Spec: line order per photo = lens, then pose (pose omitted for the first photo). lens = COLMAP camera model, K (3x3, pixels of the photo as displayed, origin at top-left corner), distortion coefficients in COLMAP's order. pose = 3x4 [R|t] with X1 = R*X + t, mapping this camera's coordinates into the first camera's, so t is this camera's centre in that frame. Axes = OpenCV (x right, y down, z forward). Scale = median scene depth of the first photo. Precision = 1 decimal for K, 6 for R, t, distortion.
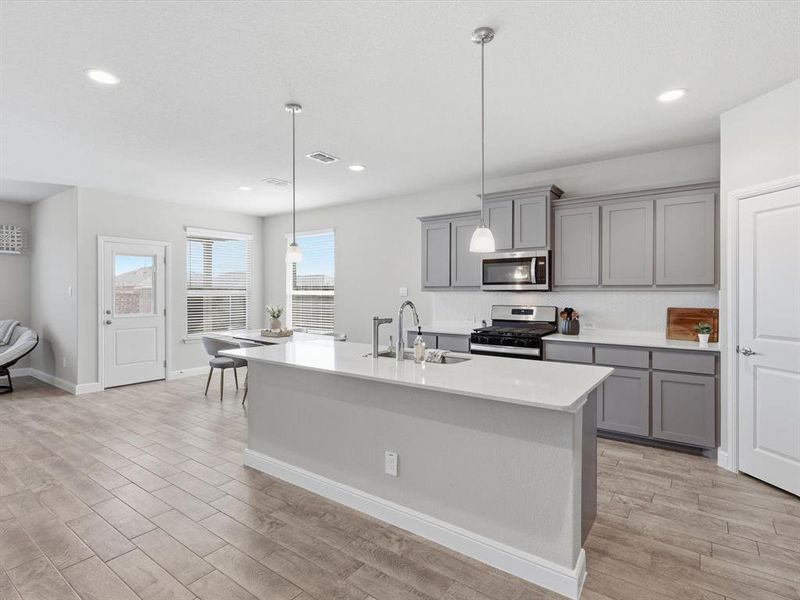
lens RADIAL K [[421.6, 0, 401.1], [0, 421.6, 298.1], [0, 0, 1]] dist [-0.002688, -0.000106]
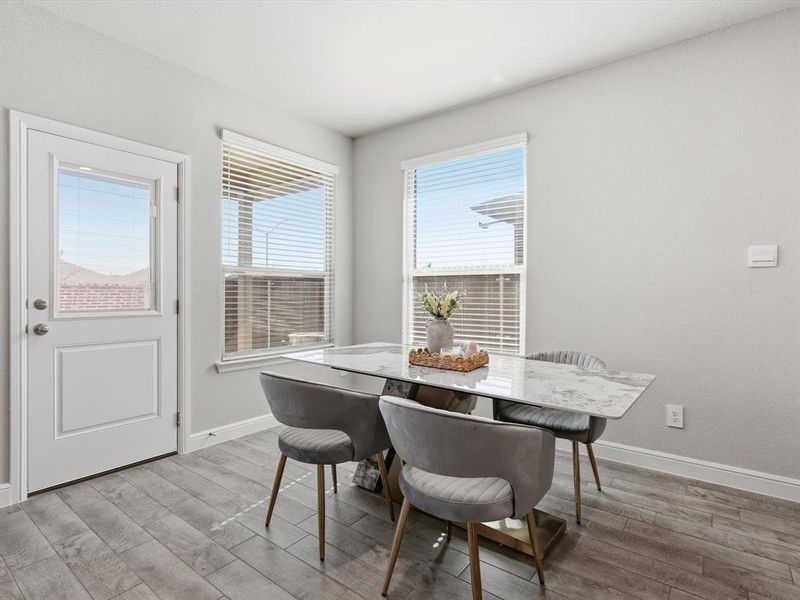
lens RADIAL K [[421.6, 0, 400.1], [0, 421.6, 298.3], [0, 0, 1]] dist [-0.002688, -0.000106]
pose [[0.999710, 0.000036, -0.024063, -0.306828], [-0.000161, 0.999987, -0.005161, 0.026662], [0.024062, 0.005163, 0.999697, 0.546909]]
